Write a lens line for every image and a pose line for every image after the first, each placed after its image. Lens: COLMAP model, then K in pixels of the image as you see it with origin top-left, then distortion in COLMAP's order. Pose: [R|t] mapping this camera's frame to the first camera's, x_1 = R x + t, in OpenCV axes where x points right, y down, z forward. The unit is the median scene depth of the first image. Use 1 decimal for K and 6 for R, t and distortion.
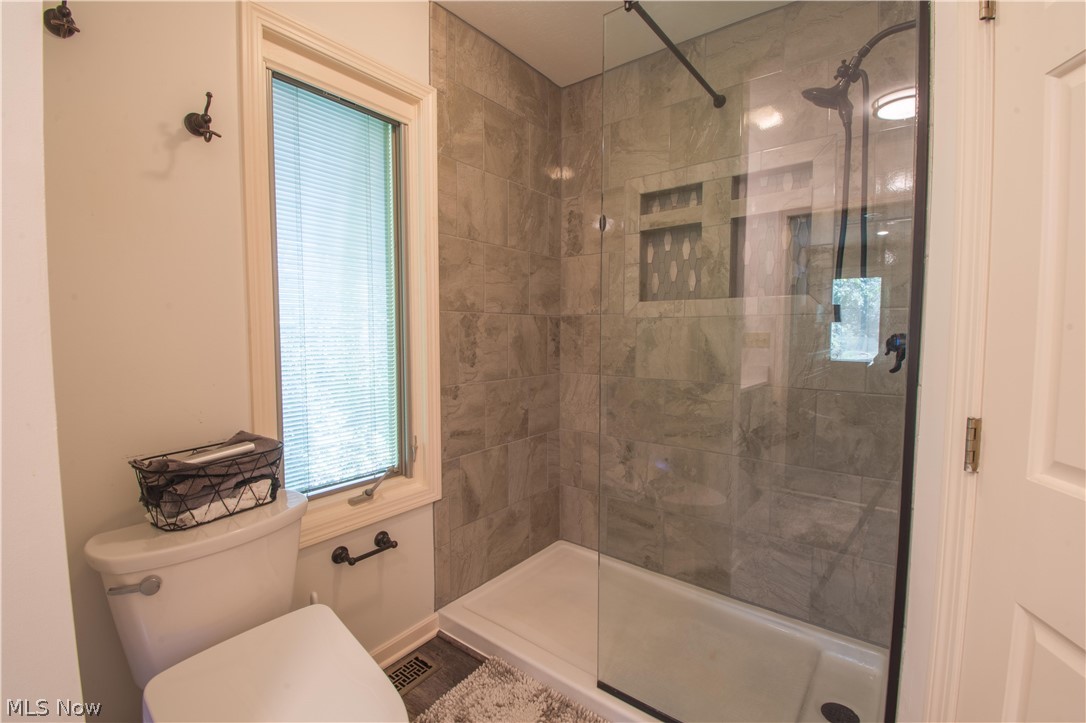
lens RADIAL K [[478.3, 0, 543.0], [0, 478.3, 361.5], [0, 0, 1]] dist [0.026809, -0.028799]
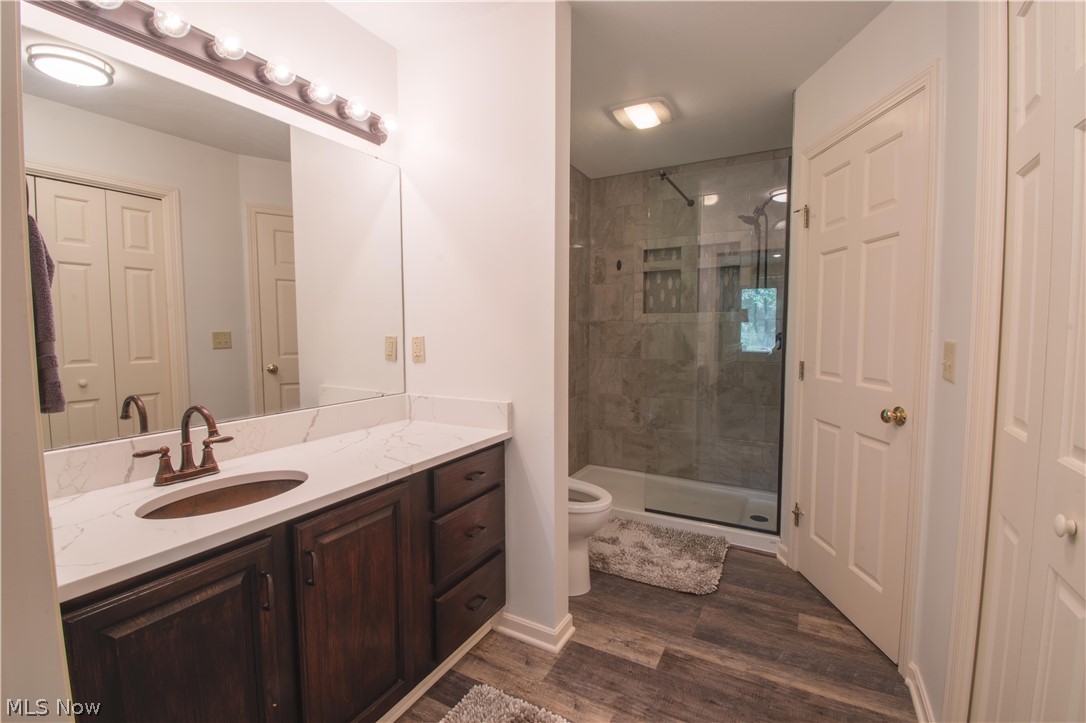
lens RADIAL K [[478.3, 0, 543.0], [0, 478.3, 361.5], [0, 0, 1]] dist [0.026809, -0.028799]
pose [[0.987602, -0.014801, 0.156279, -0.408868], [0.014095, 0.999885, 0.005627, 0.028655], [-0.156344, -0.003355, 0.987697, -0.601589]]
